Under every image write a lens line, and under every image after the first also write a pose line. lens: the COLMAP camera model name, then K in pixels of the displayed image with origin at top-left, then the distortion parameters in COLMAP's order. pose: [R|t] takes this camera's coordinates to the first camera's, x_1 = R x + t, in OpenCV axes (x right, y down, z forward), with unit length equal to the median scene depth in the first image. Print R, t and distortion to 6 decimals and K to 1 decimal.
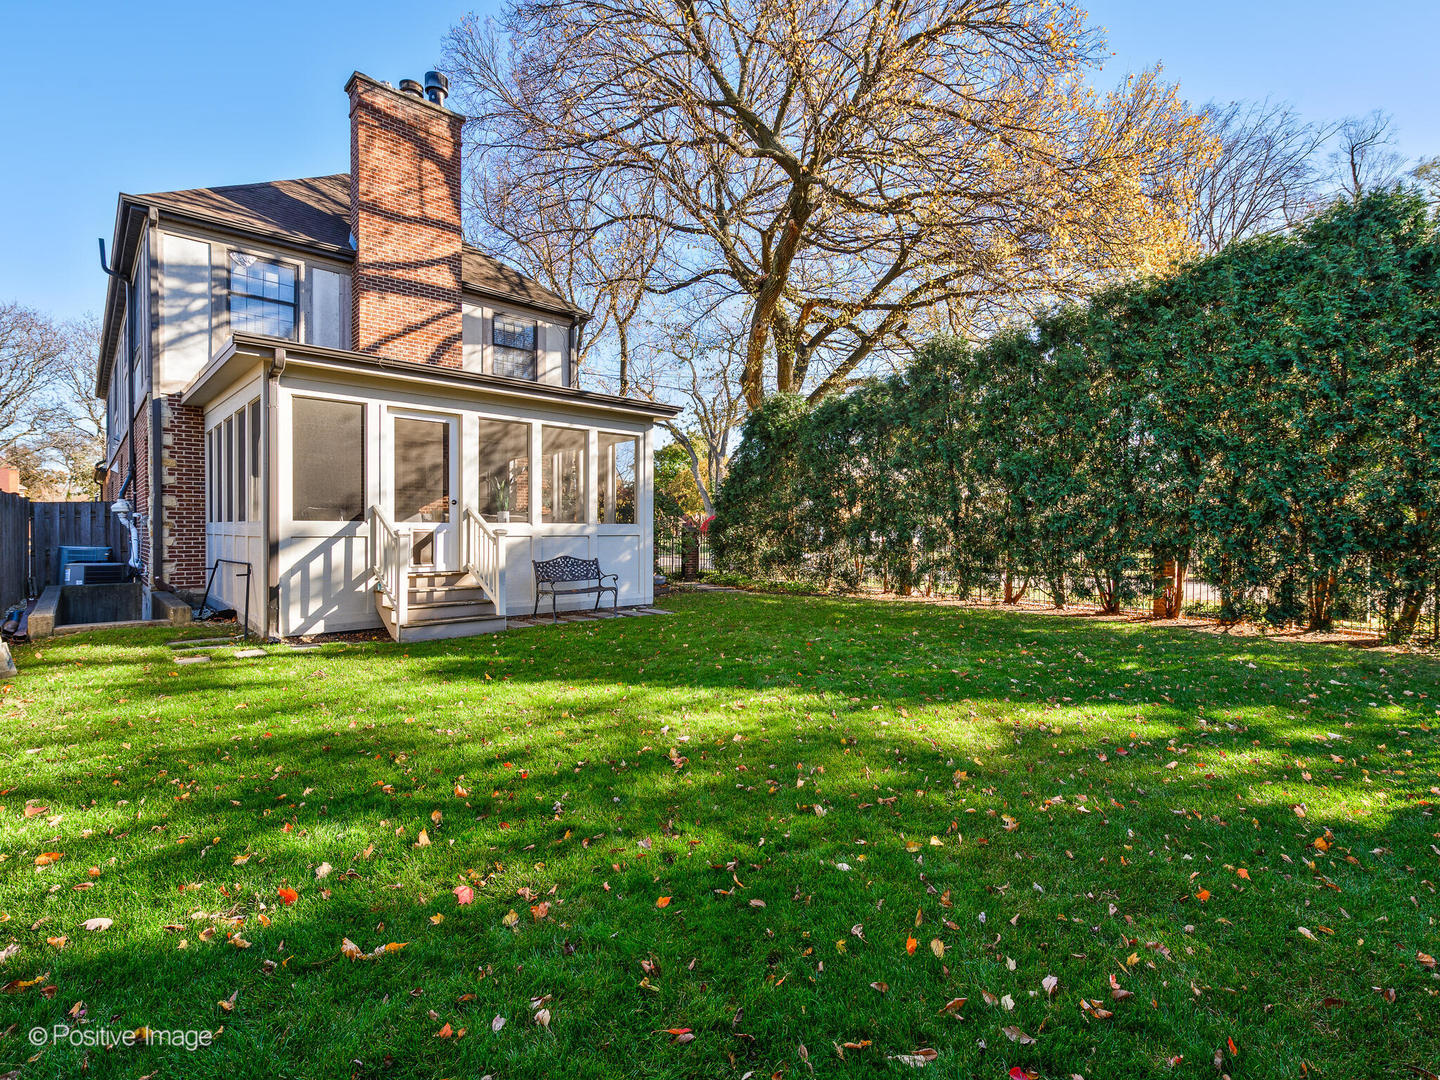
lens RADIAL K [[698.0, 0, 721.0], [0, 698.0, 530.6], [0, 0, 1]] dist [-0.001872, 0.000024]
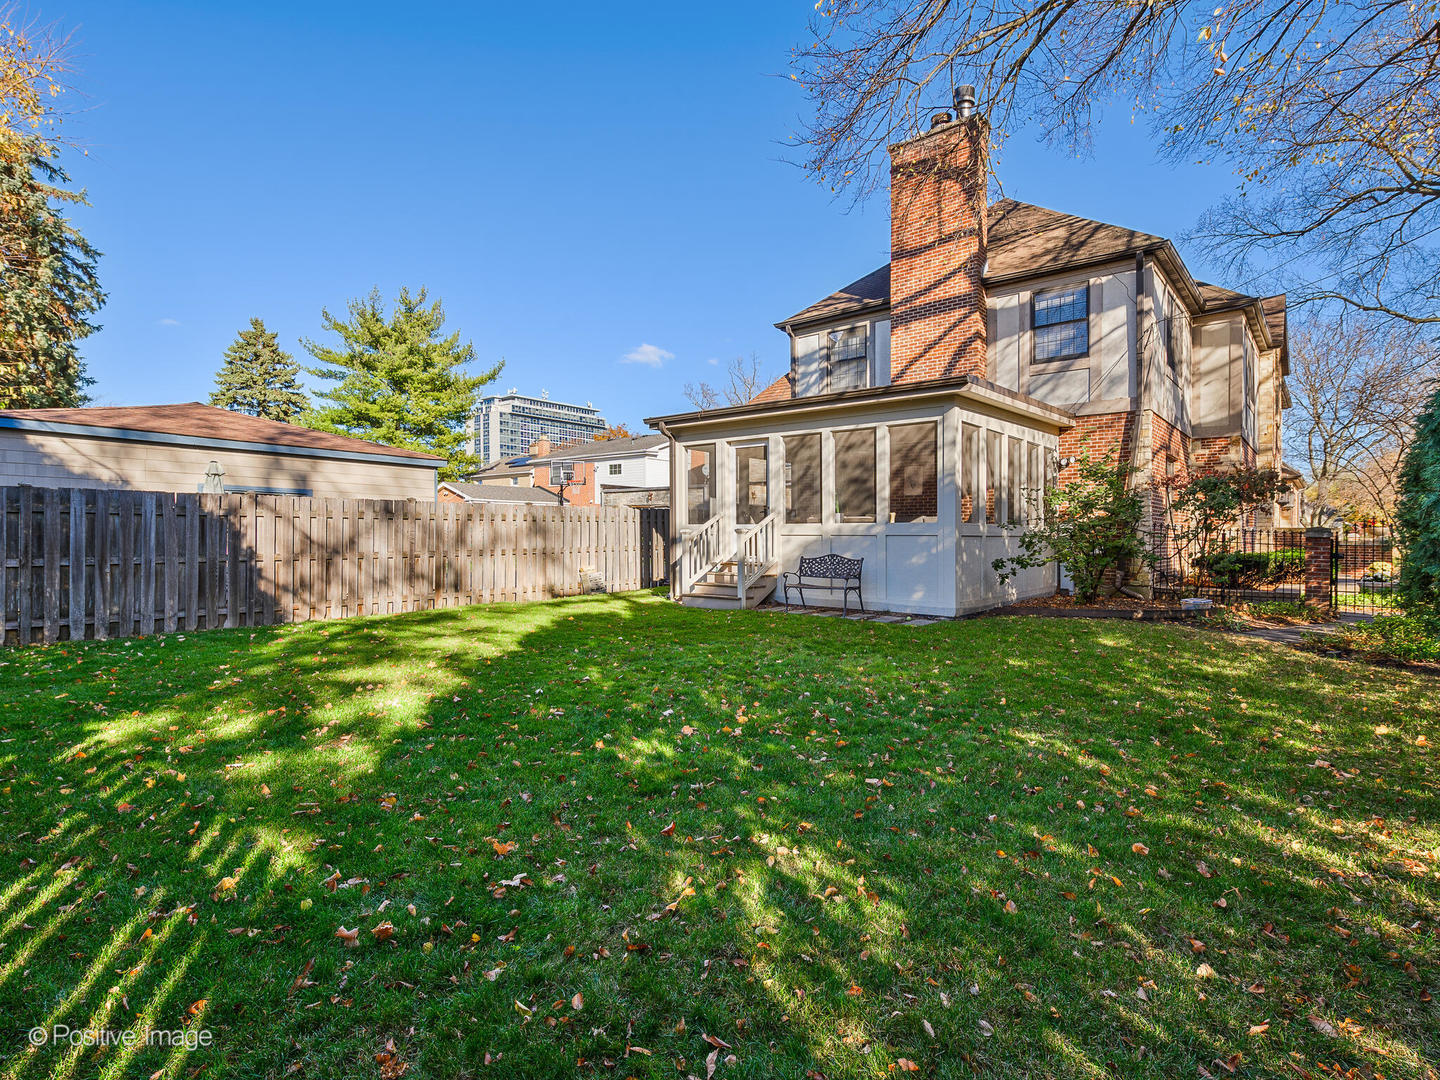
lens RADIAL K [[738.6, 0, 721.2], [0, 738.6, 539.3], [0, 0, 1]] dist [0.003054, 0.000209]
pose [[0.100894, 0.001906, -0.994895, 0.694892], [-0.006386, 0.999979, 0.001269, 0.010923], [0.994877, 0.006226, 0.100904, 0.588481]]
